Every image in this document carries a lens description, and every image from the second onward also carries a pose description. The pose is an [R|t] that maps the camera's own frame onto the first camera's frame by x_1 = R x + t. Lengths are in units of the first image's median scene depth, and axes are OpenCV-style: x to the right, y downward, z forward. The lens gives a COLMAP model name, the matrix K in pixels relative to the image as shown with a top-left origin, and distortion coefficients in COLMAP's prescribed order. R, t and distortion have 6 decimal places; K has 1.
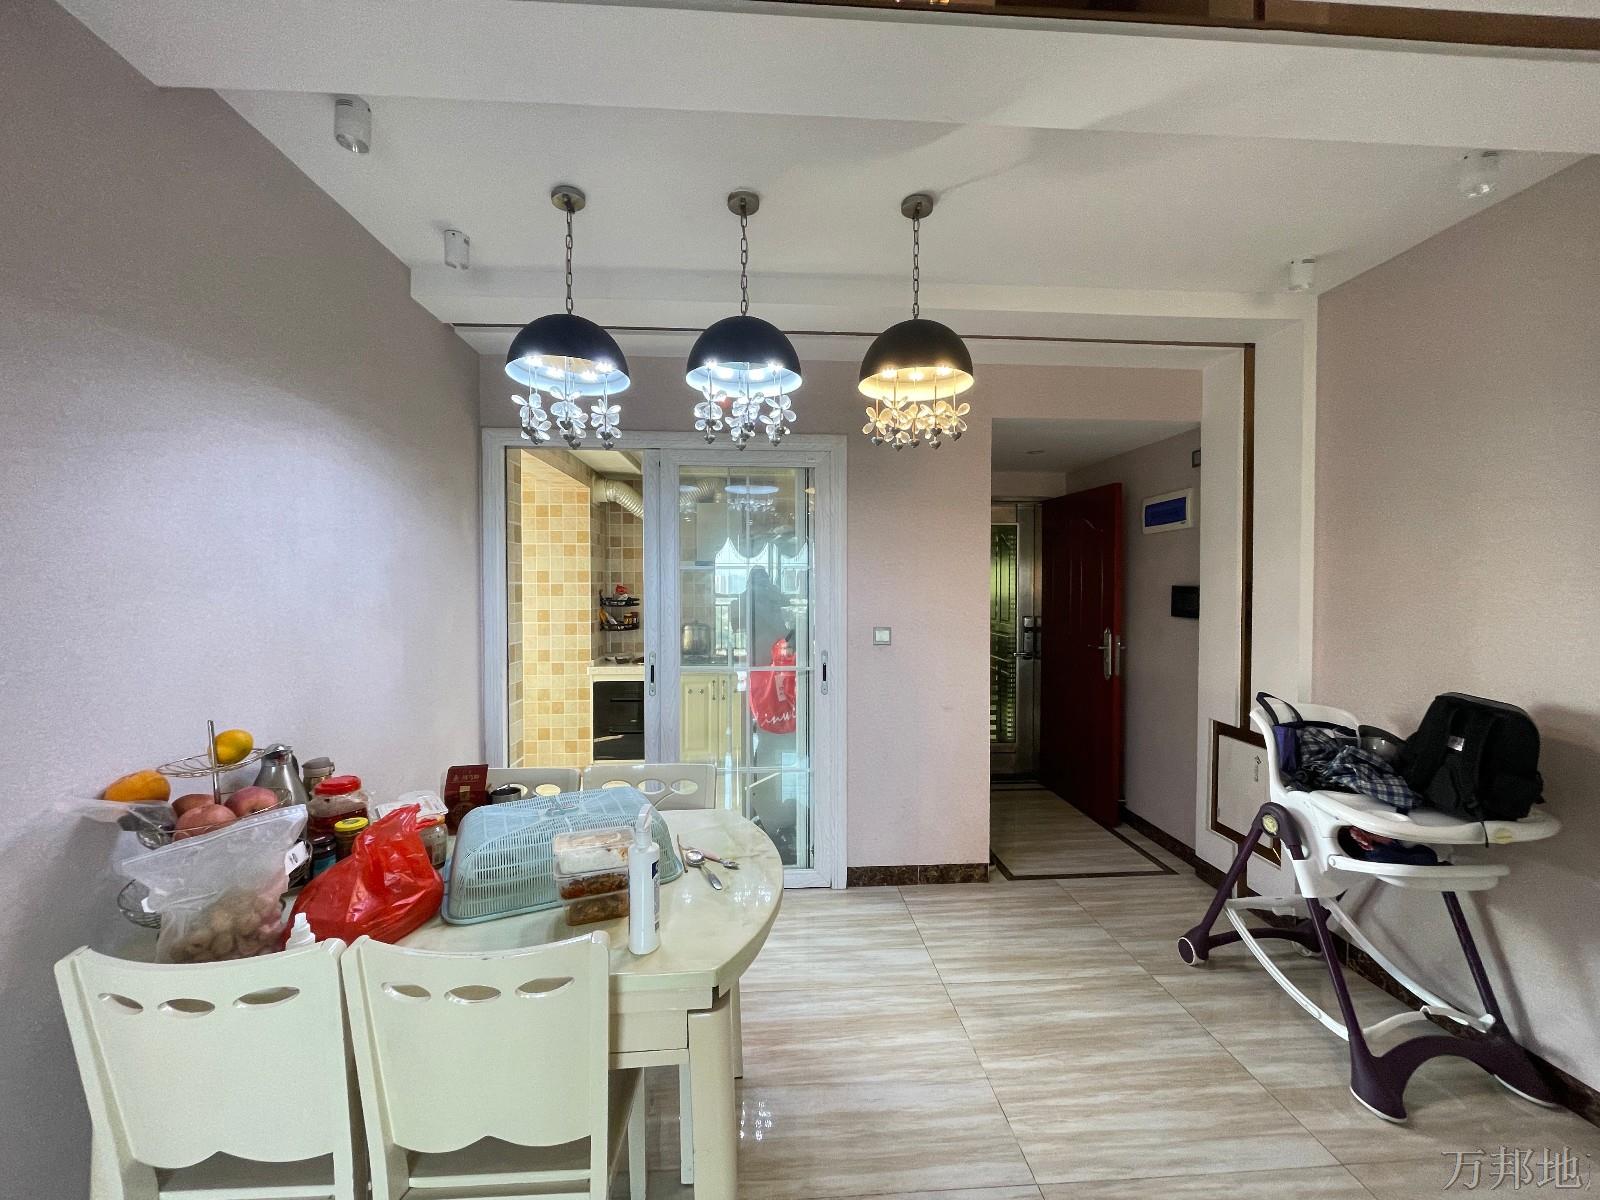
lens RADIAL K [[644.8, 0, 800.0], [0, 644.8, 600.0], [0, 0, 1]] dist [0.000905, 0.000201]
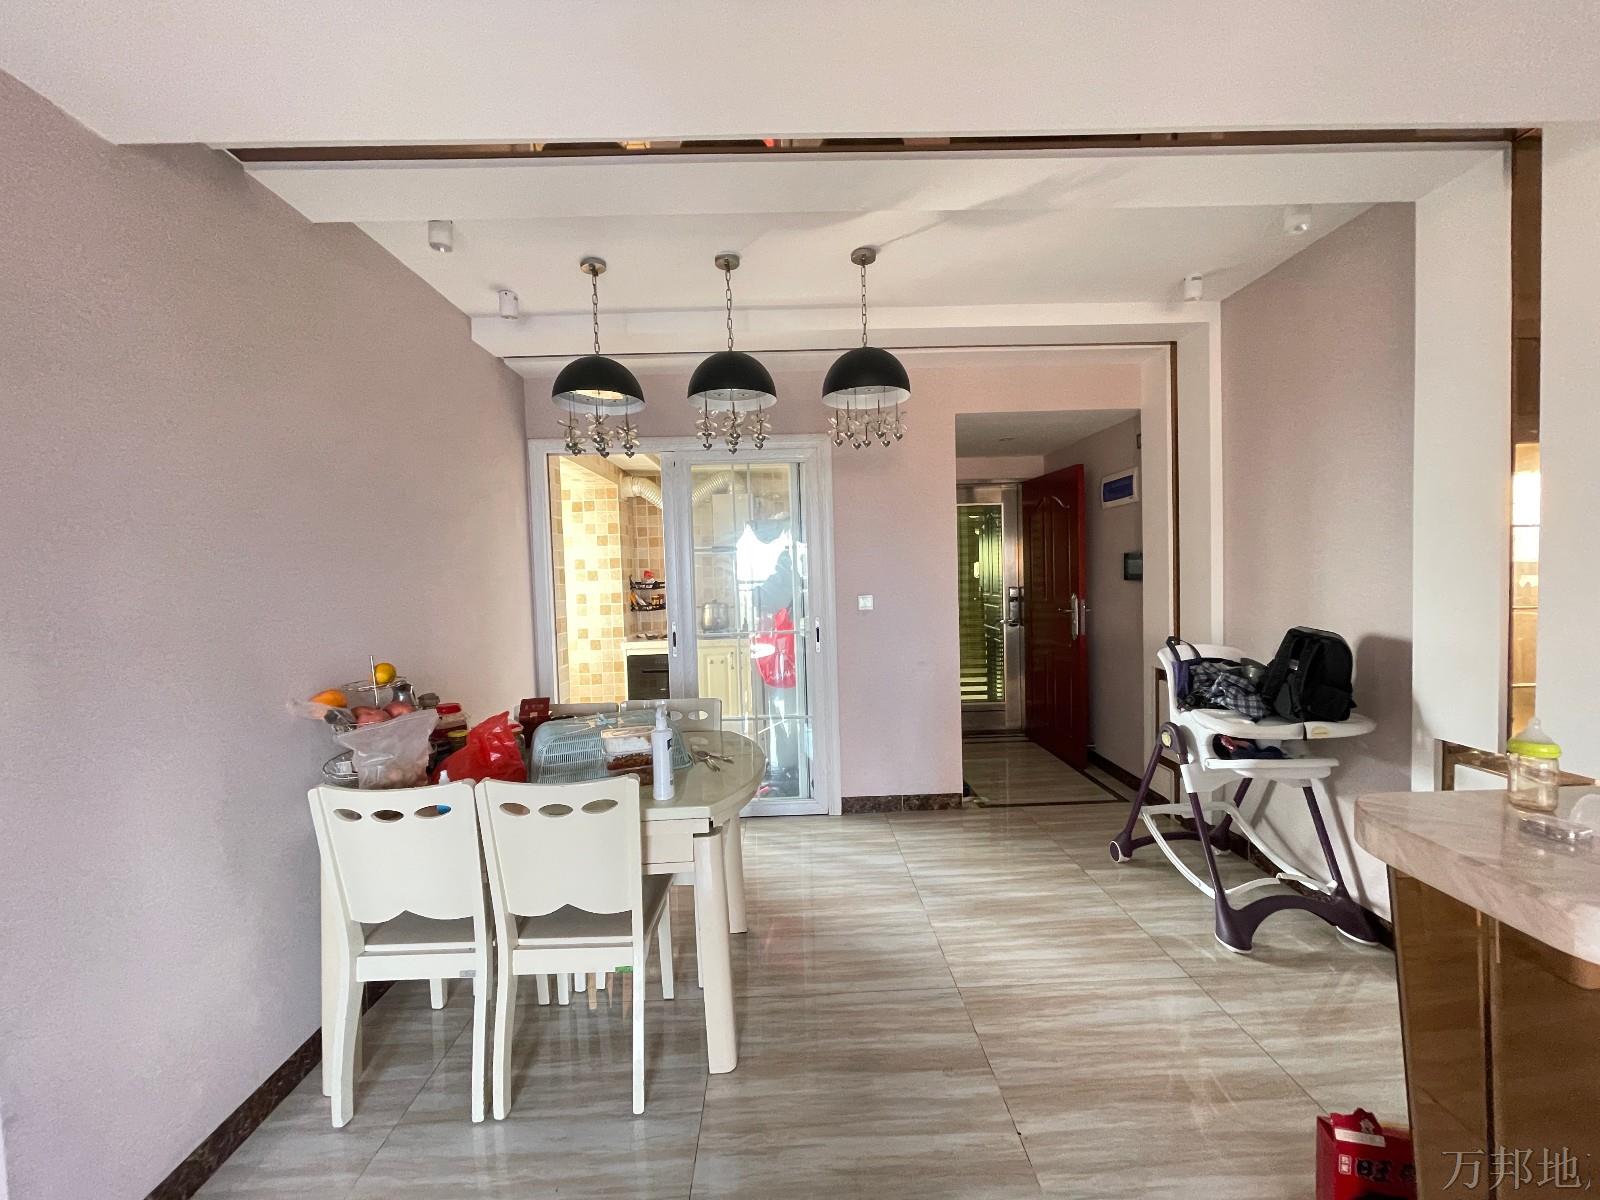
lens RADIAL K [[640.6, 0, 800.0], [0, 640.6, 600.0], [0, 0, 1]] dist [-0.000016, -0.000032]
pose [[0.998618, -0.027822, -0.044594, 0.084750], [0.028741, 0.999385, 0.020095, 0.033815], [0.044007, -0.021349, 0.998803, -0.252727]]
